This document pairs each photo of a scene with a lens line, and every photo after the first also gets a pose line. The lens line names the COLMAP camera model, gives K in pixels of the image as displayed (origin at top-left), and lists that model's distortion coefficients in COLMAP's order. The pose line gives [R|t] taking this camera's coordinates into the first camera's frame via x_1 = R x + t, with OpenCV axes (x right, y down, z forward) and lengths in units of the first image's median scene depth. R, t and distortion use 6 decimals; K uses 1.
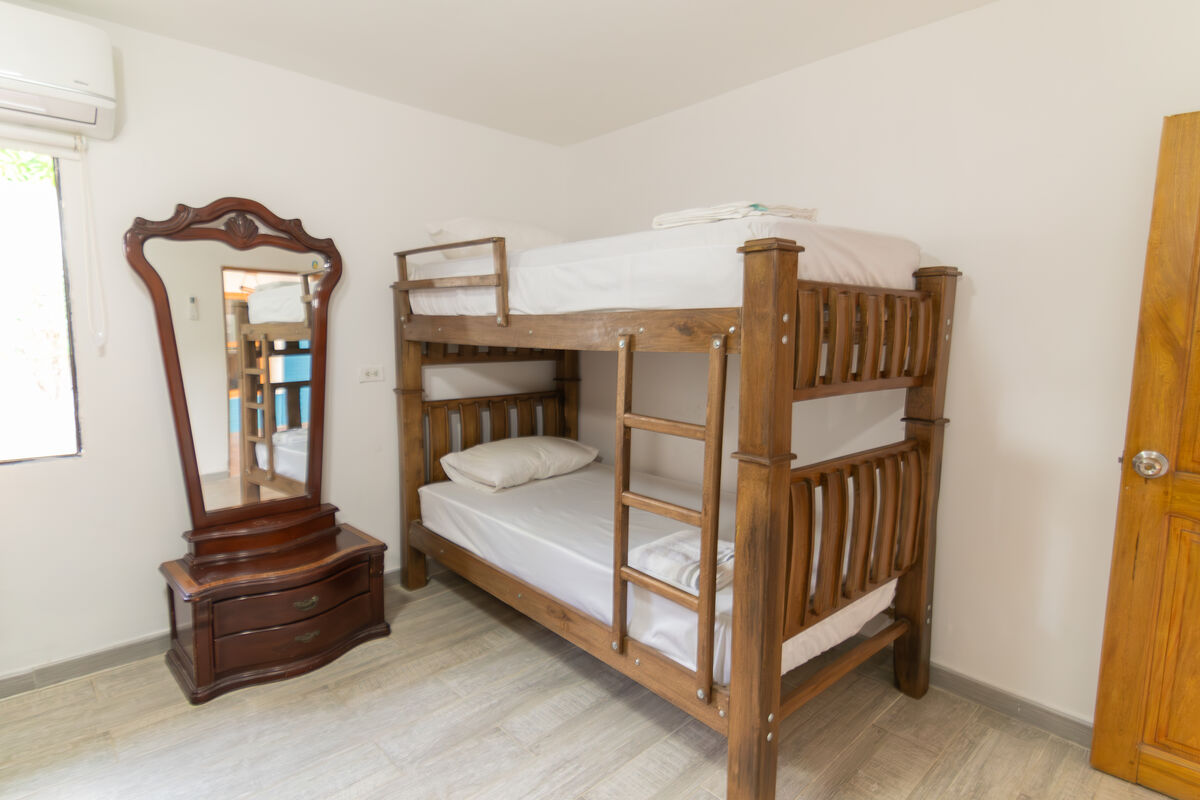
lens RADIAL K [[627.2, 0, 603.0], [0, 627.2, 401.7], [0, 0, 1]] dist [0.041757, -0.017944]
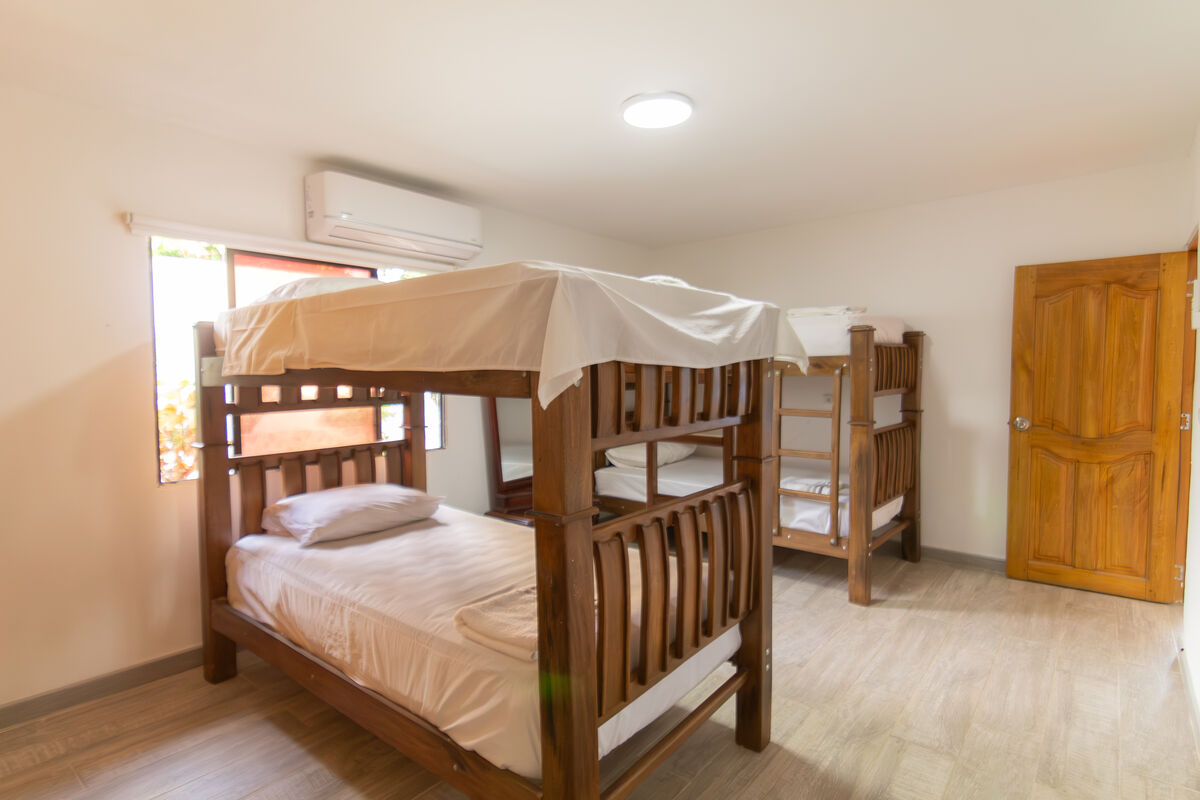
lens RADIAL K [[627.2, 0, 594.6], [0, 627.2, 399.6], [0, 0, 1]] dist [0.041757, -0.017944]
pose [[0.991483, -0.030701, 0.126565, -0.777675], [0.038540, 0.997457, -0.059959, 0.084875], [-0.124402, 0.064327, 0.990145, -0.879801]]
